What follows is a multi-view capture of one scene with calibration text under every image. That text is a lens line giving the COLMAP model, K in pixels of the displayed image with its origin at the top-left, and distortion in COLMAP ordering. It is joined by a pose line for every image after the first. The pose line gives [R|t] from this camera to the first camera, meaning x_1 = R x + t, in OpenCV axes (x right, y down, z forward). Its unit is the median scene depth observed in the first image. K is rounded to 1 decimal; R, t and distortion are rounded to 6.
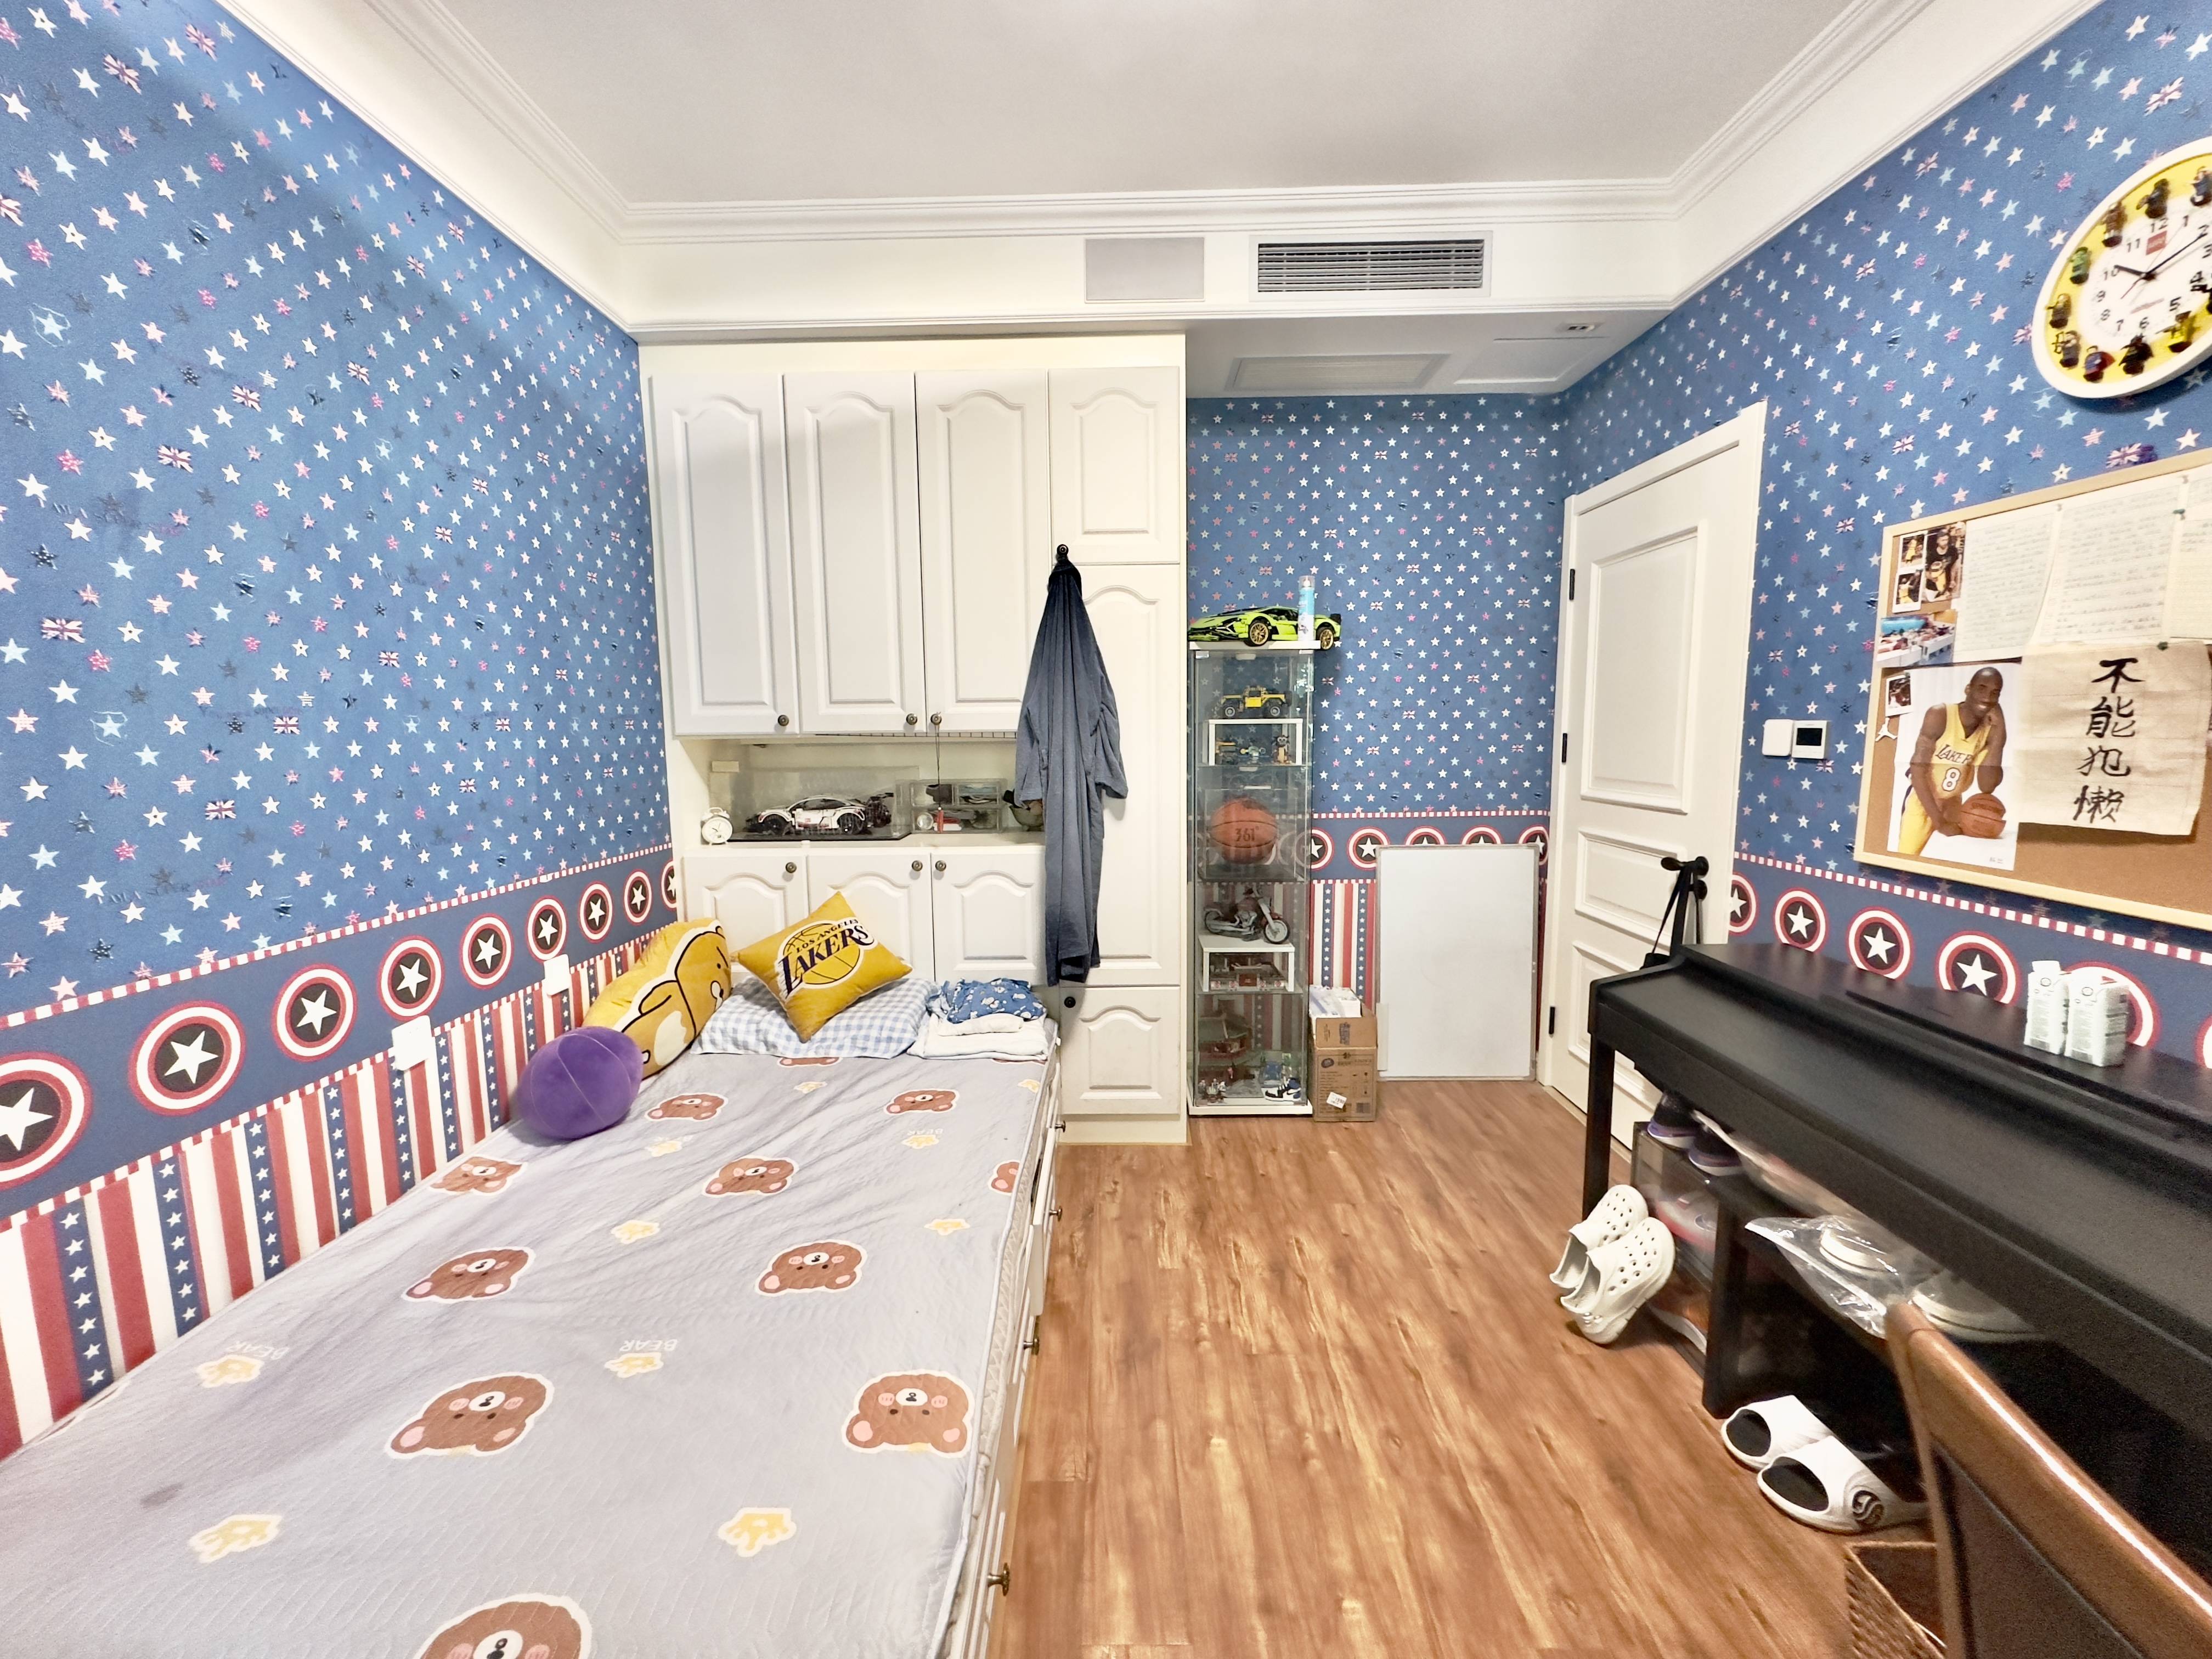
lens RADIAL K [[879.4, 0, 1101.5], [0, 879.4, 824.4], [0, 0, 1]] dist [-0.002283, 0.000079]
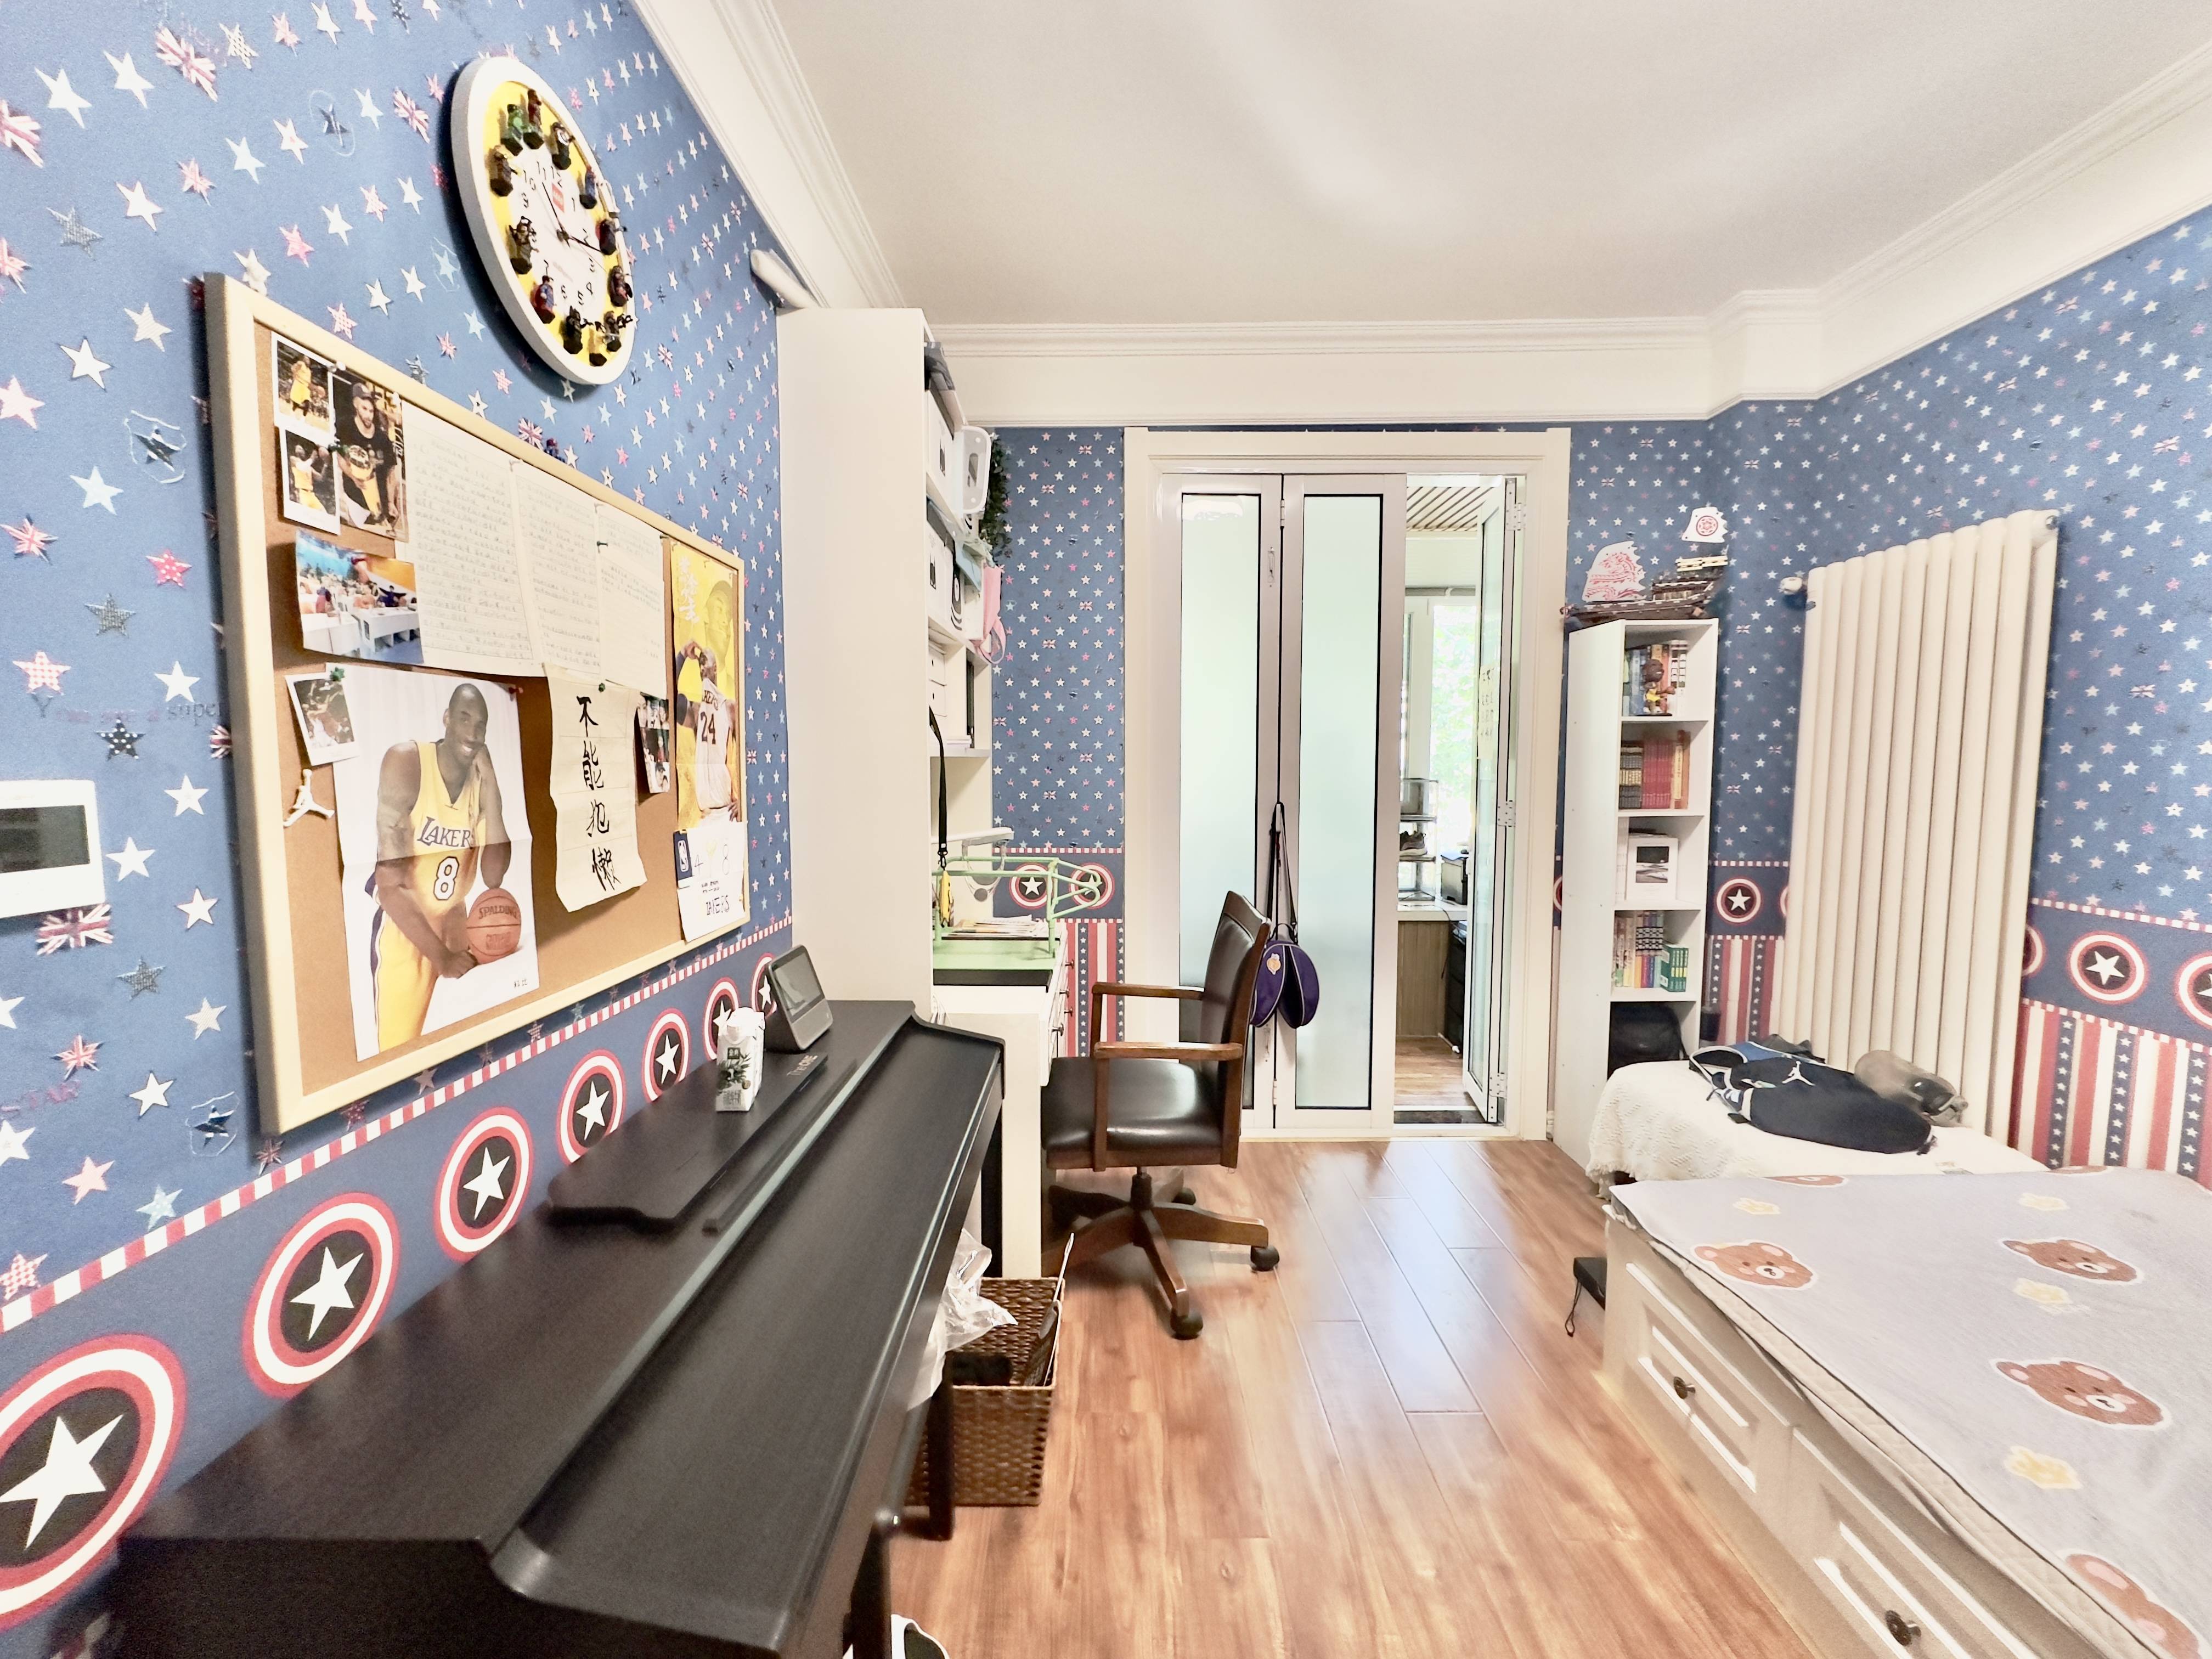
lens RADIAL K [[879.4, 0, 1101.5], [0, 879.4, 824.4], [0, 0, 1]] dist [-0.002283, 0.000079]
pose [[-0.999934, 0.011071, -0.003016, 0.555566], [0.010285, 0.981277, 0.192328, -0.186885], [0.005089, 0.192284, -0.981326, 1.538030]]
